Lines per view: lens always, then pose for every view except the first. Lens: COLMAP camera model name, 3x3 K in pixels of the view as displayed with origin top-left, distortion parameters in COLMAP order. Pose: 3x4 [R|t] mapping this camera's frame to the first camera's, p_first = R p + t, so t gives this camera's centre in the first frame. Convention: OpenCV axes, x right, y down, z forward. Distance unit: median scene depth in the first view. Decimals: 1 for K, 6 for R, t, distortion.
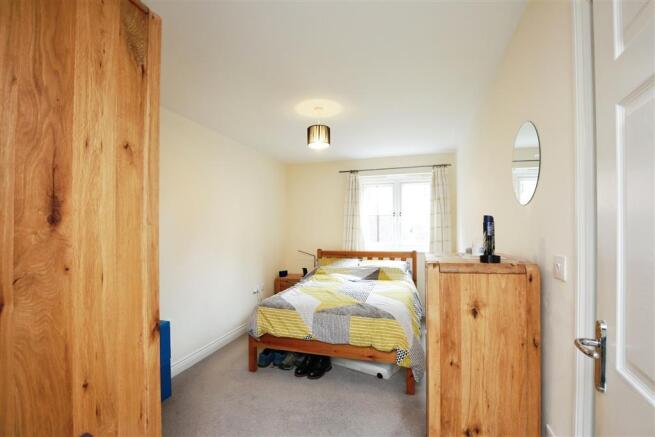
lens RADIAL K [[303.8, 0, 328.2], [0, 303.8, 219.9], [0, 0, 1]] dist [-0.000881, -0.000542]
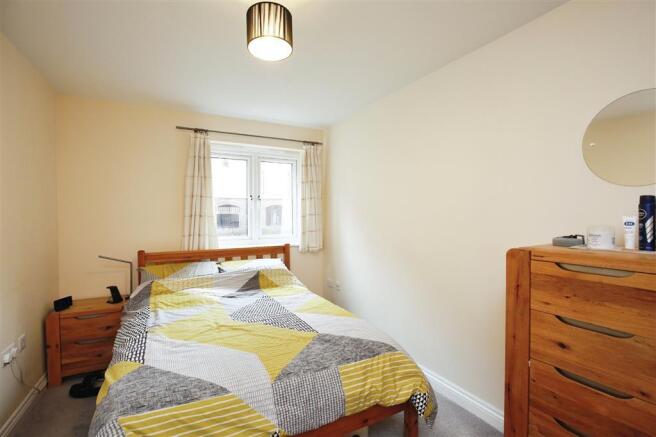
lens RADIAL K [[304.3, 0, 332.5], [0, 304.3, 218.4], [0, 0, 1]] dist [-0.000881, -0.000542]
pose [[0.729087, -0.001280, 0.684420, -0.175633], [-0.012880, 0.999795, 0.015591, 0.019759], [-0.684300, -0.020182, 0.728921, 0.336511]]
